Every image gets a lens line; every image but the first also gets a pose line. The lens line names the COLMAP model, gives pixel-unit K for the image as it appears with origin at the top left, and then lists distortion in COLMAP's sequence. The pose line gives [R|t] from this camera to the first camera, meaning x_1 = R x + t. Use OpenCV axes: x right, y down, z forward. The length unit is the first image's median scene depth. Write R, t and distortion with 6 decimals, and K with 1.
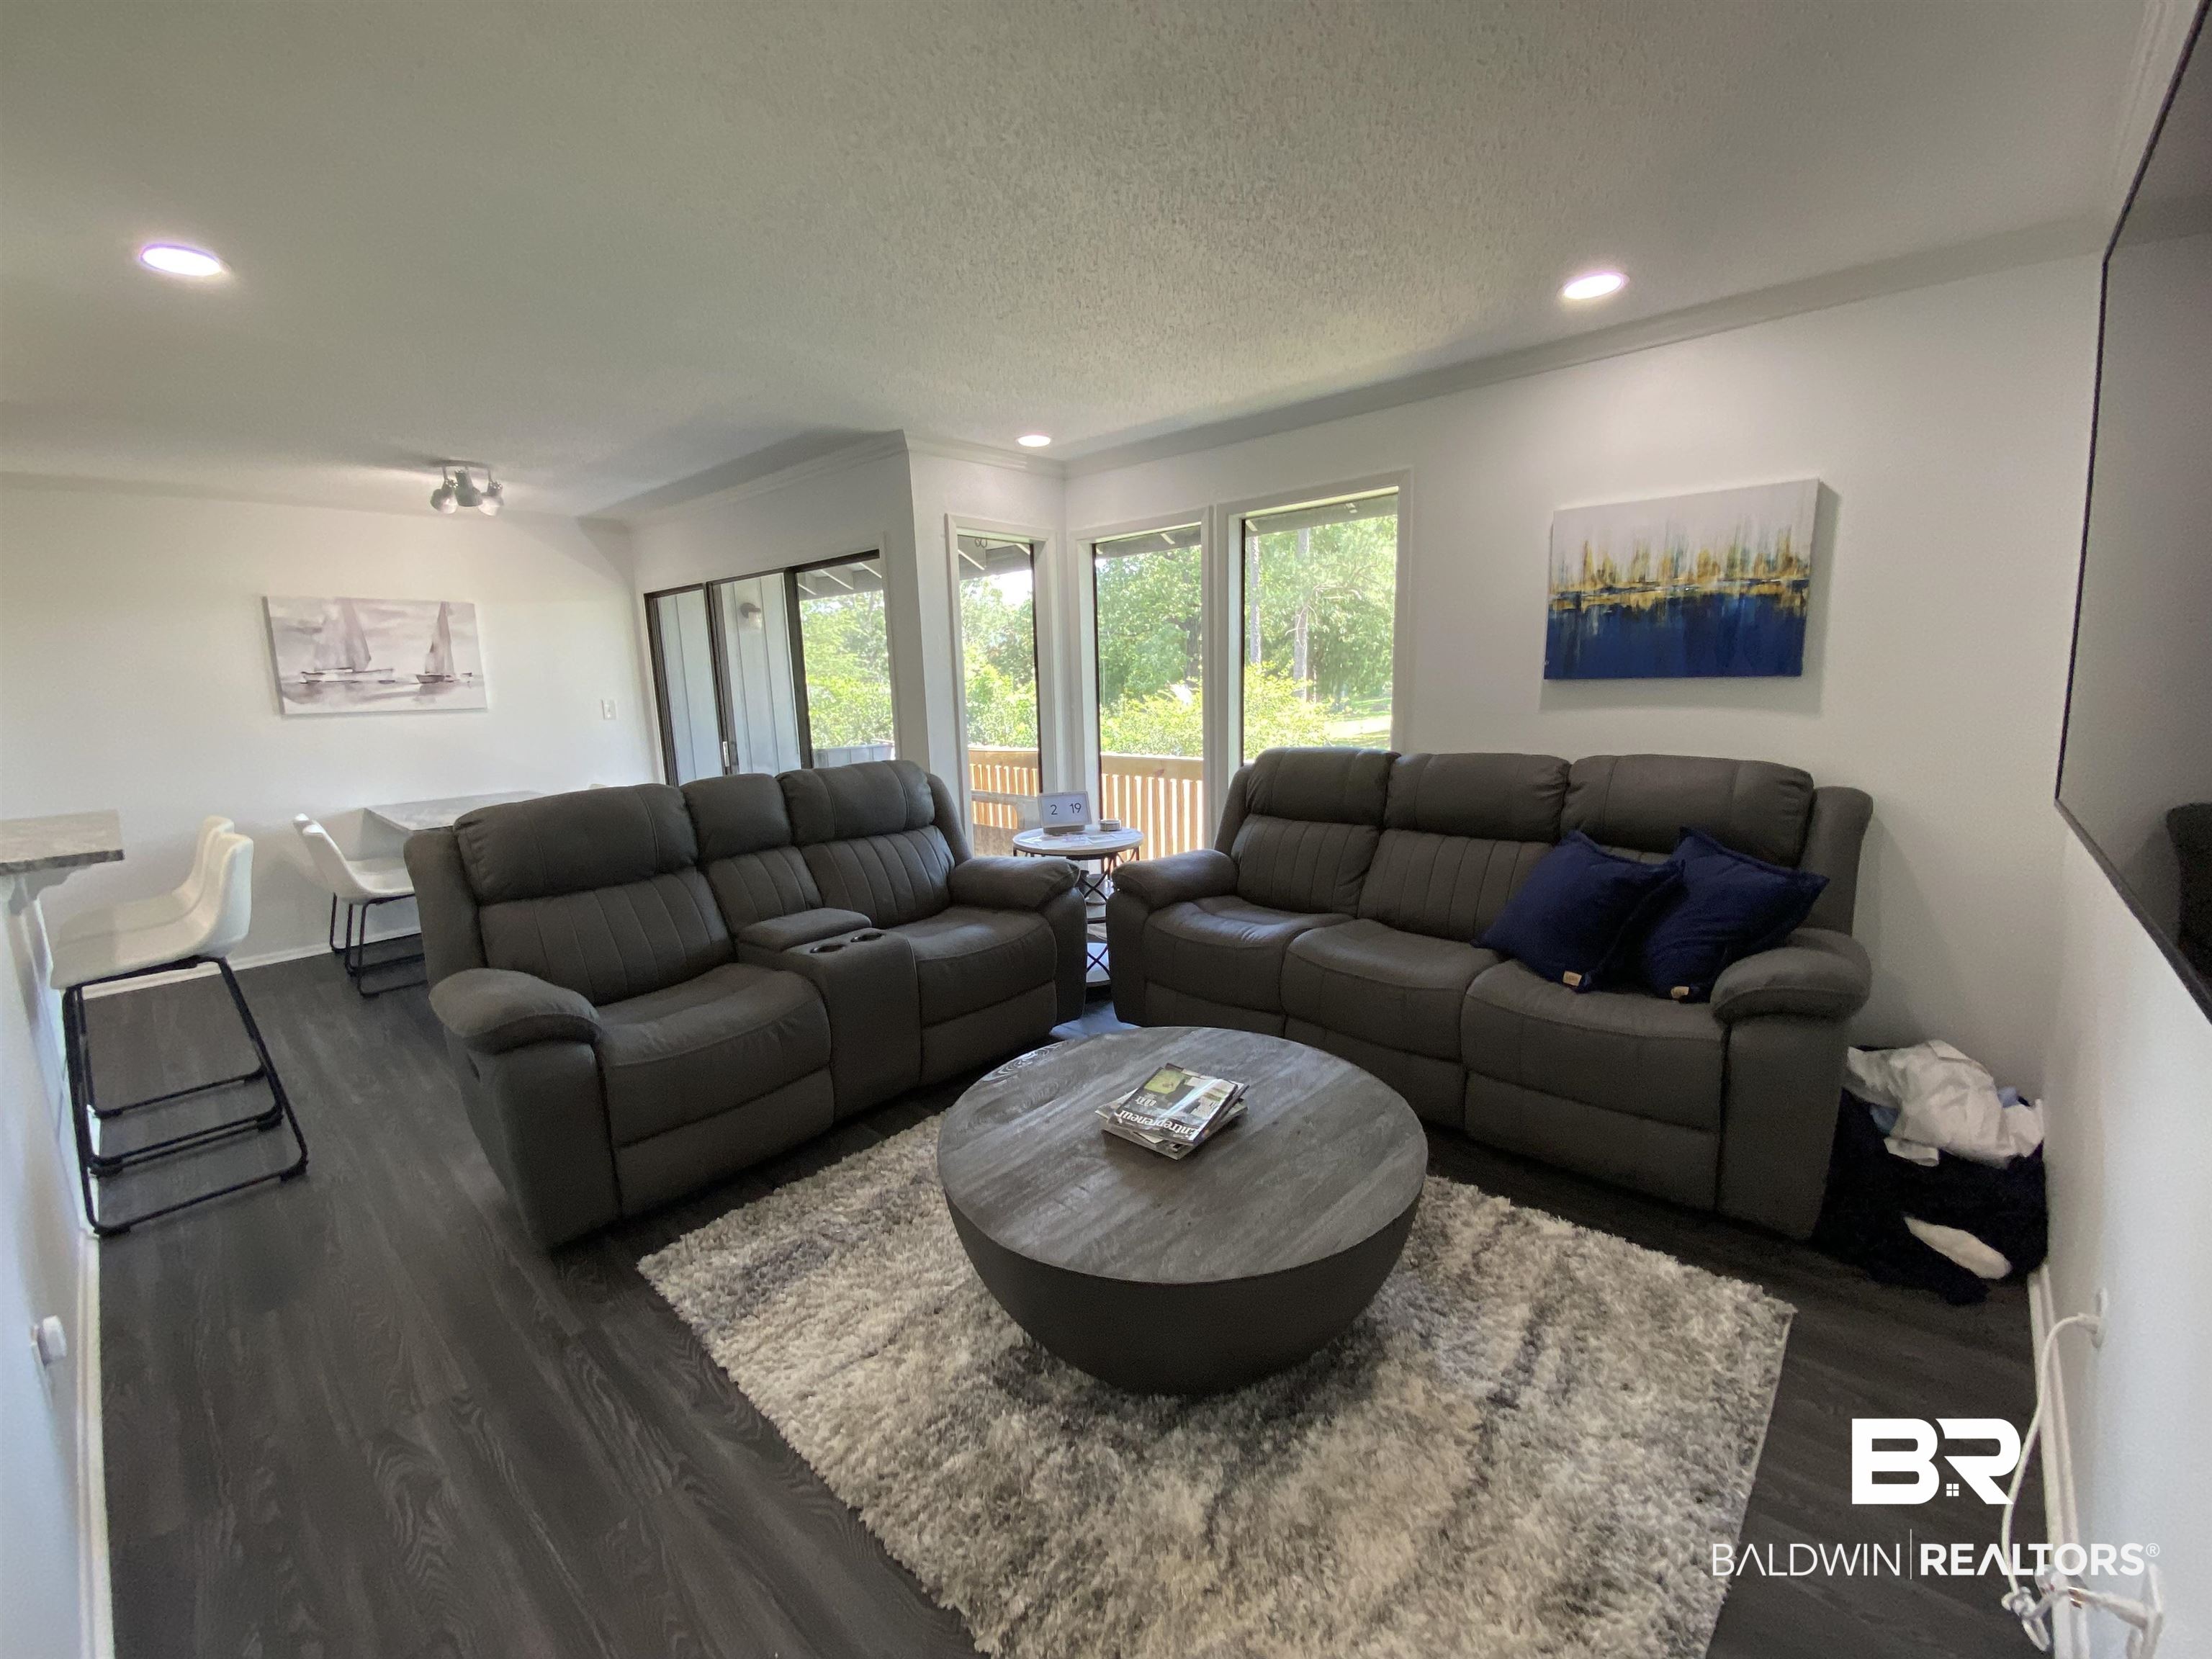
lens RADIAL K [[894.4, 0, 1106.0], [0, 894.4, 829.5], [0, 0, 1]] dist [0.040489, -0.032849]
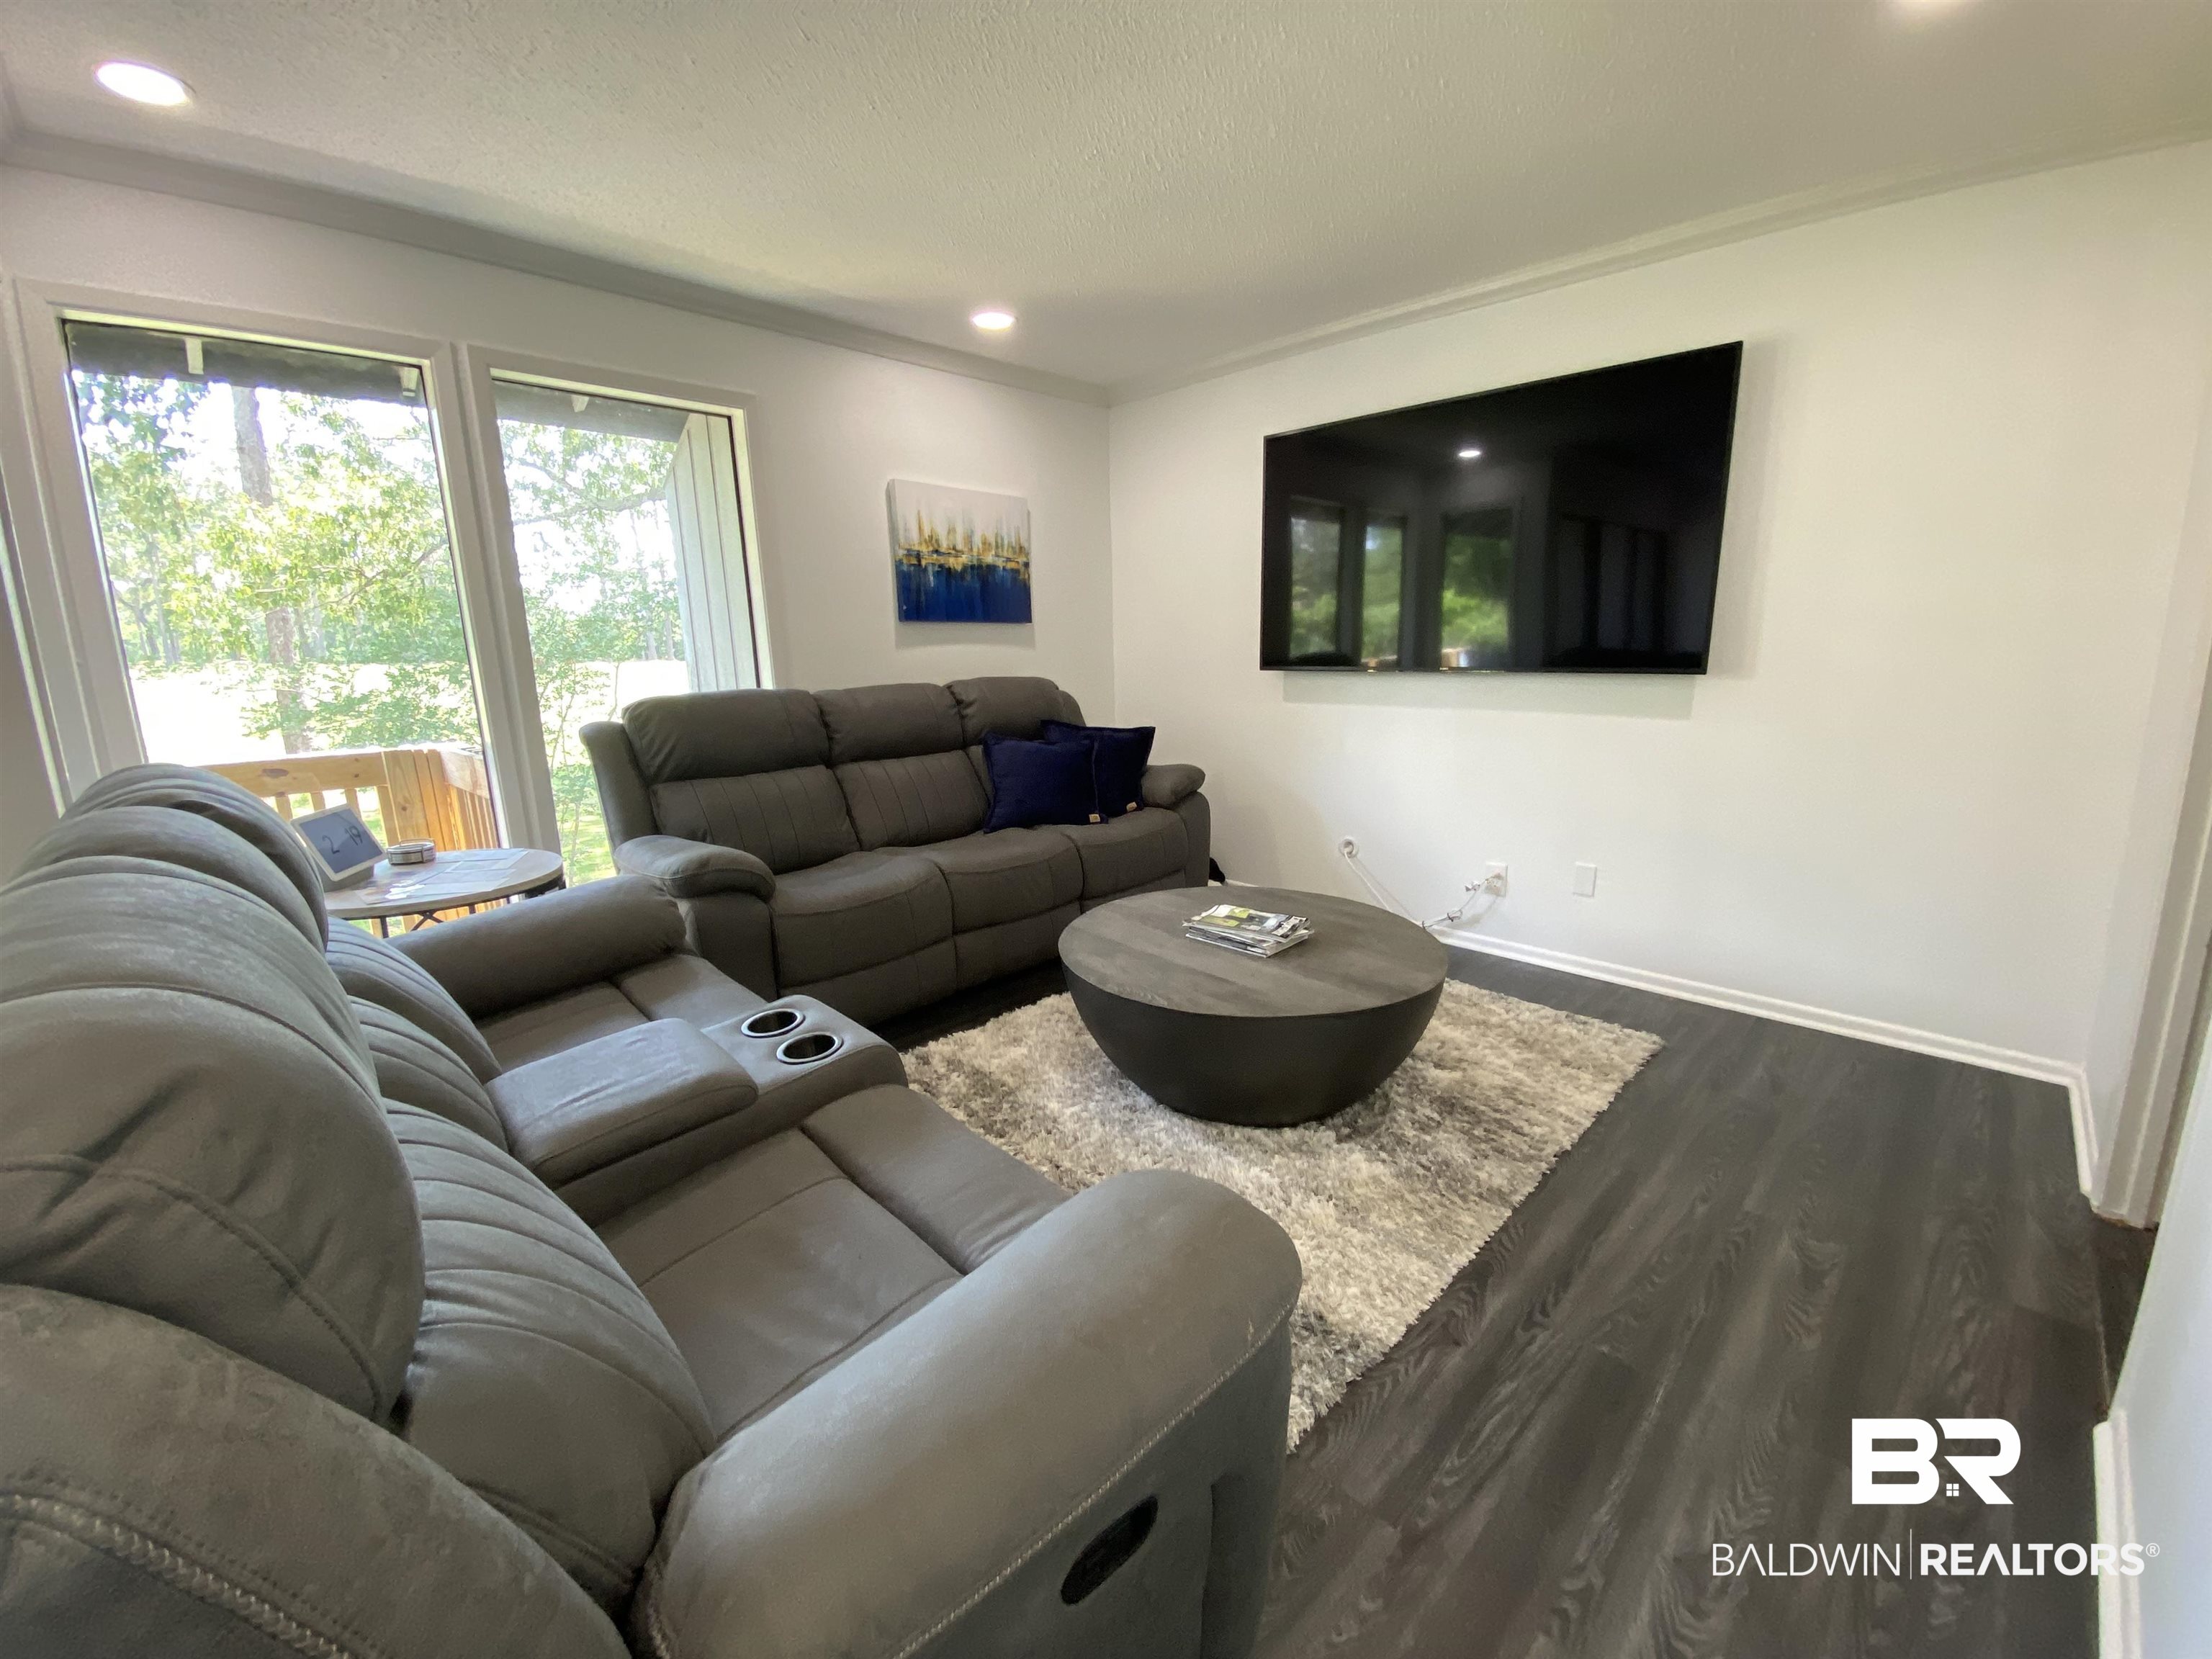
lens RADIAL K [[894.4, 0, 1106.0], [0, 894.4, 829.5], [0, 0, 1]] dist [0.040489, -0.032849]
pose [[0.047446, -0.178159, 0.982857, -0.843722], [0.181692, 0.969090, 0.166893, -0.053306], [-0.982210, 0.170659, 0.078349, 0.787145]]
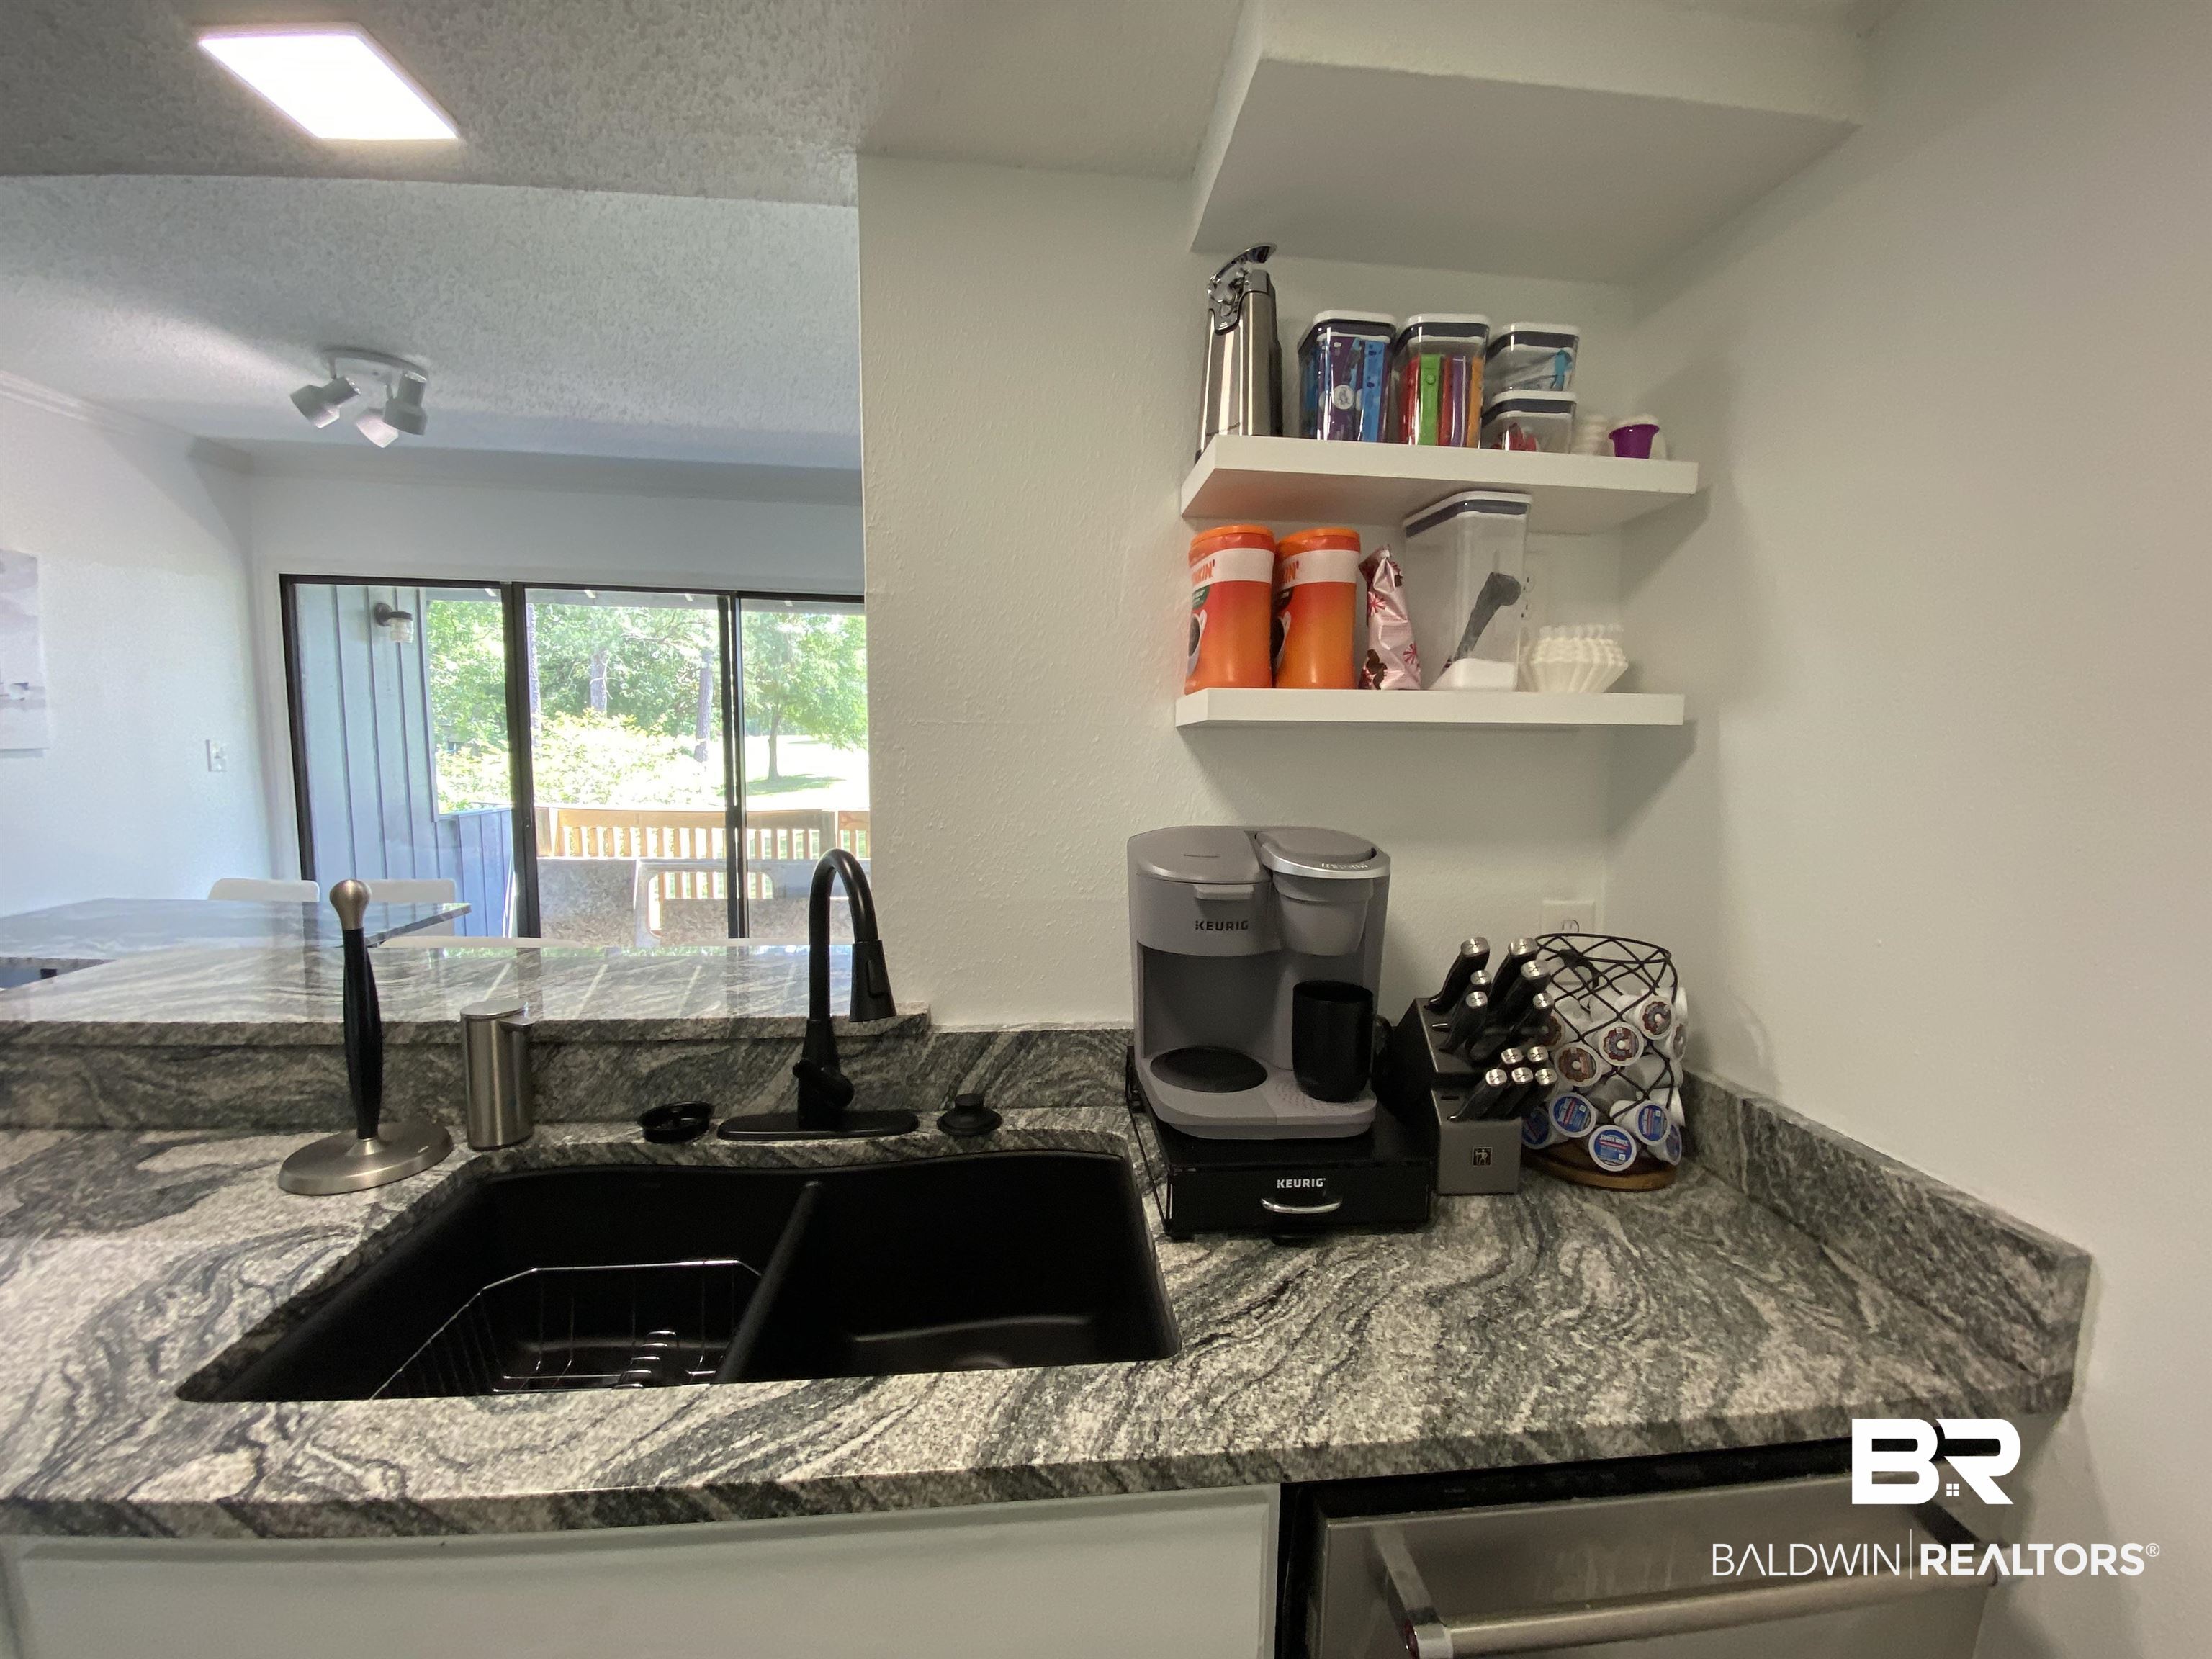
lens RADIAL K [[894.4, 0, 1106.0], [0, 894.4, 829.5], [0, 0, 1]] dist [0.040489, -0.032849]
pose [[0.670653, -0.036098, 0.740892, -1.312675], [0.087239, 0.995722, -0.030454, -0.029459], [-0.736623, 0.085059, 0.670933, 0.366146]]
